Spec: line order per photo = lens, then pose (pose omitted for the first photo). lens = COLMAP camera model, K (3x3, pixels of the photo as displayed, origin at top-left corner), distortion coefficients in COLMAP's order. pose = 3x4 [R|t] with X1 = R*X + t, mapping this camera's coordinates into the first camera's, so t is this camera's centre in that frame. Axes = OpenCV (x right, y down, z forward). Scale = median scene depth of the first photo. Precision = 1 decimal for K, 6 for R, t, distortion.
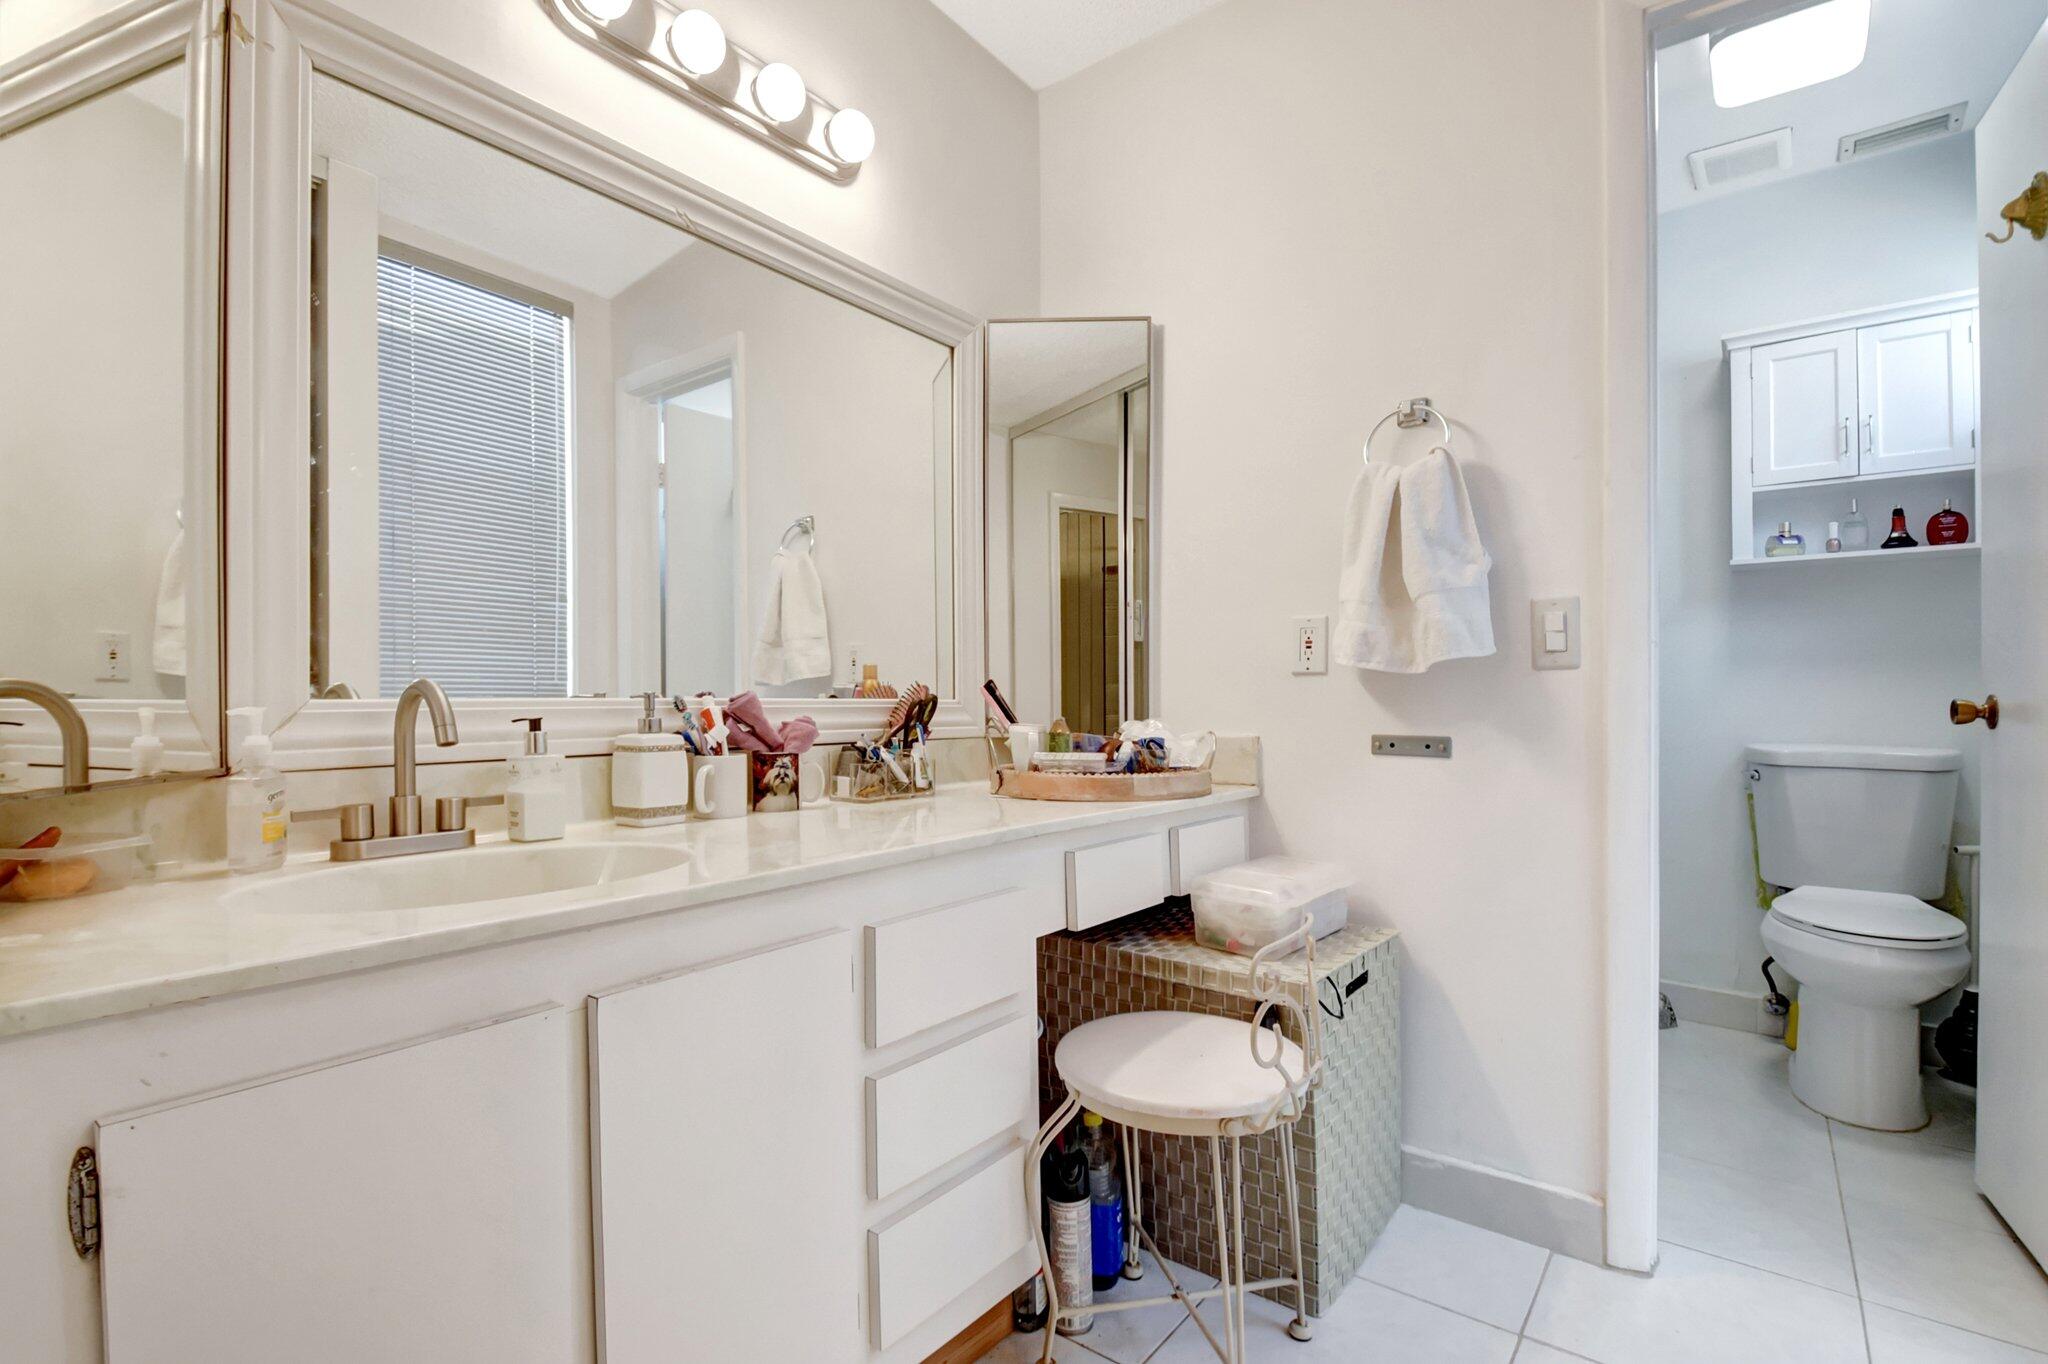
lens RADIAL K [[951.4, 0, 860.5], [0, 951.4, 684.9], [0, 0, 1]] dist [-0.002718, -0.016865]
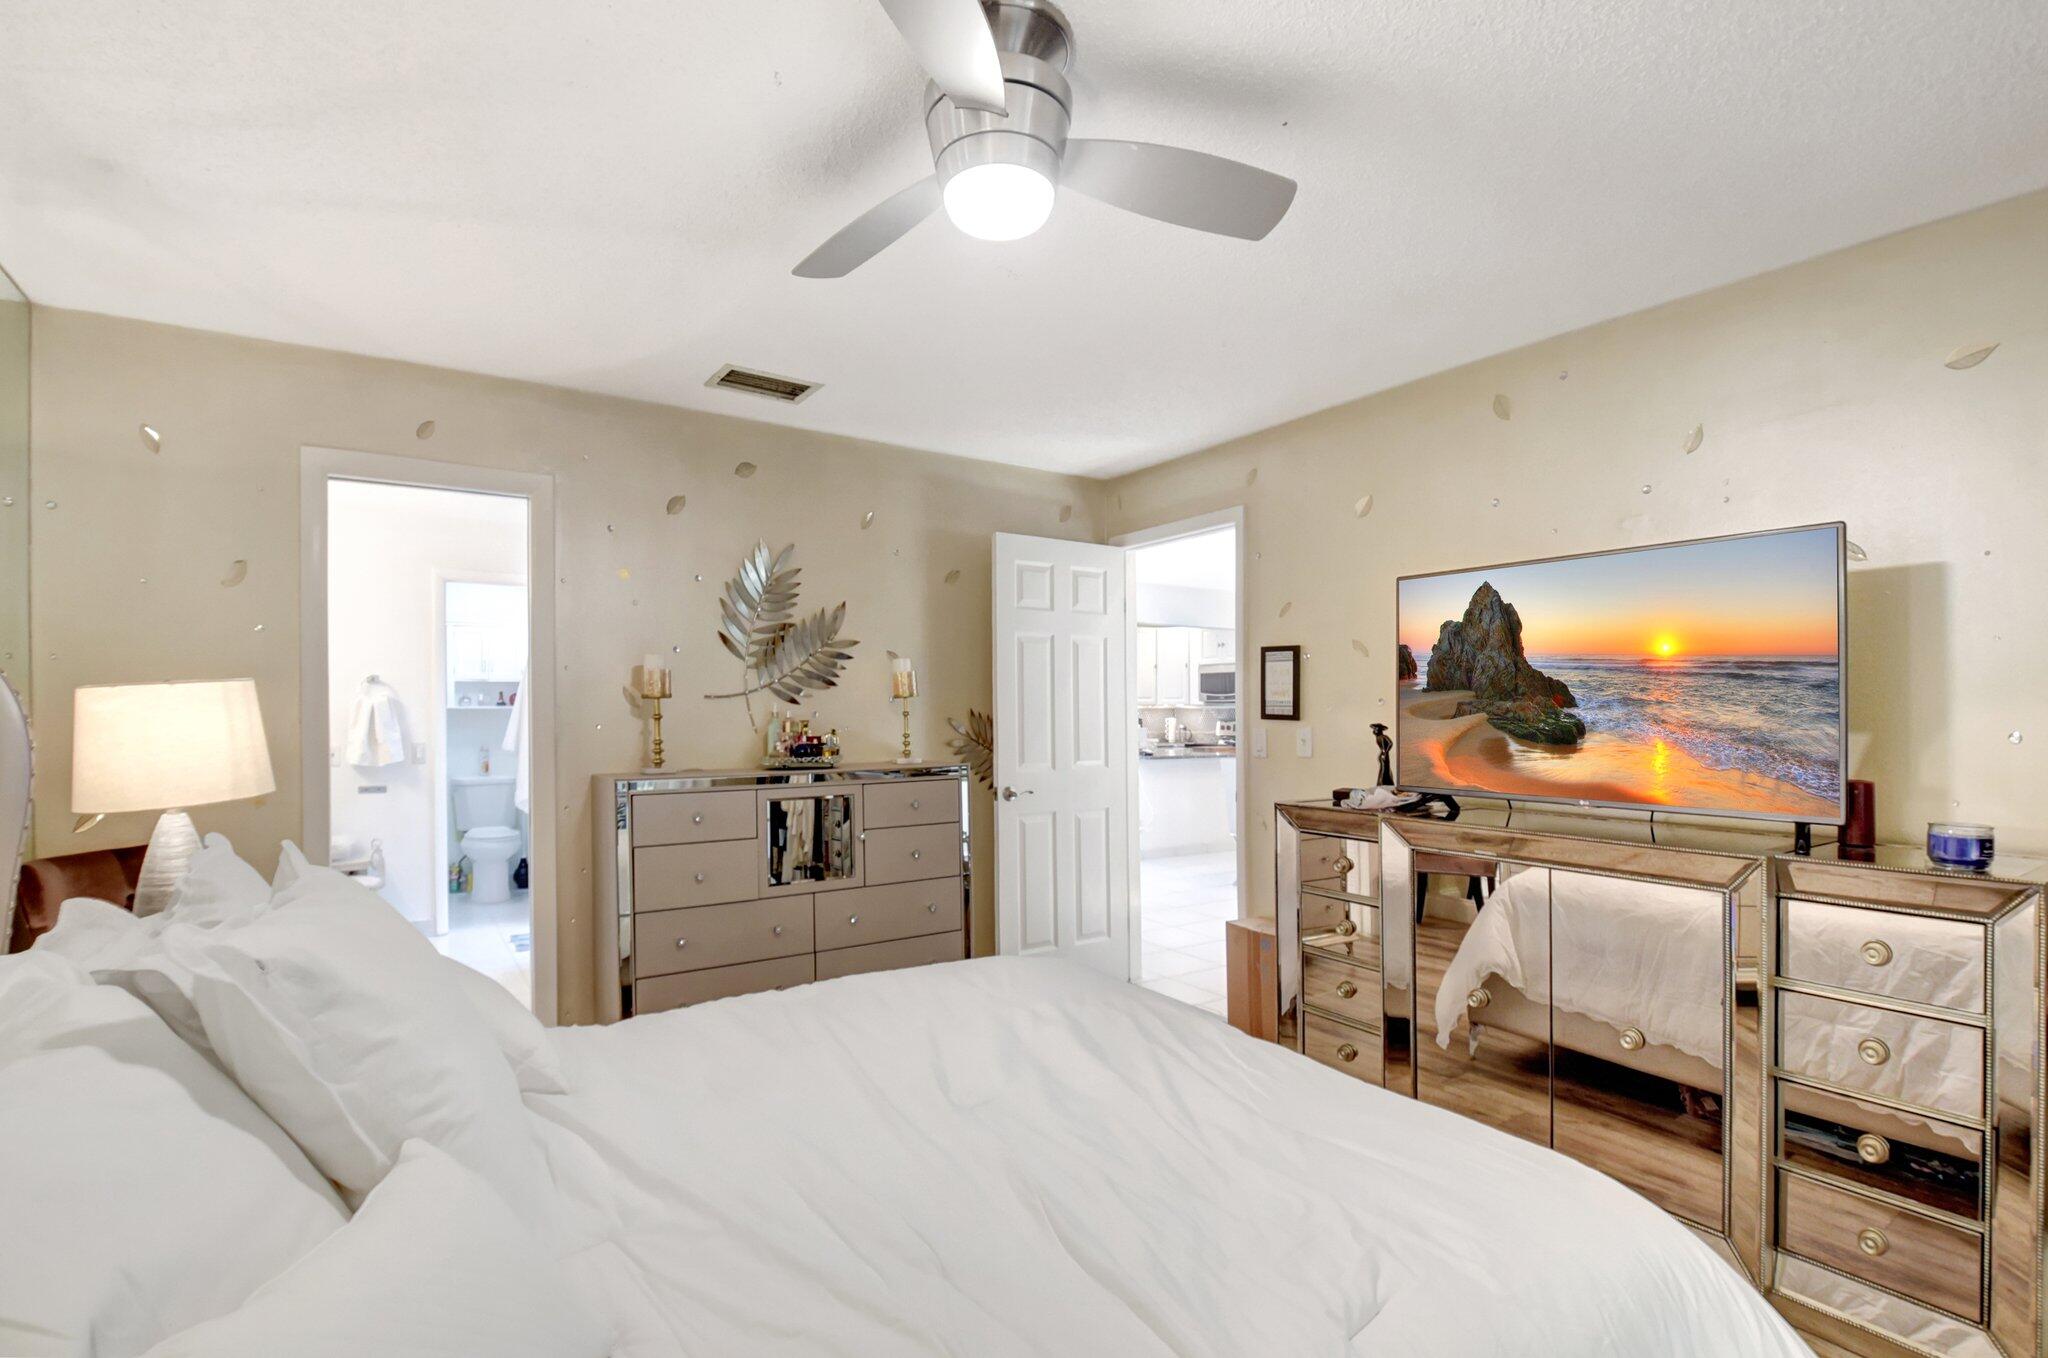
lens RADIAL K [[1006.6, 0, 1020.9], [0, 1006.6, 710.0], [0, 0, 1]] dist [0.000692, 0.000290]
pose [[0.248192, -0.000574, 0.968711, -2.049469], [0.001963, 0.999998, 0.000089, -0.188463], [-0.968709, 0.001879, 0.248192, -1.828674]]
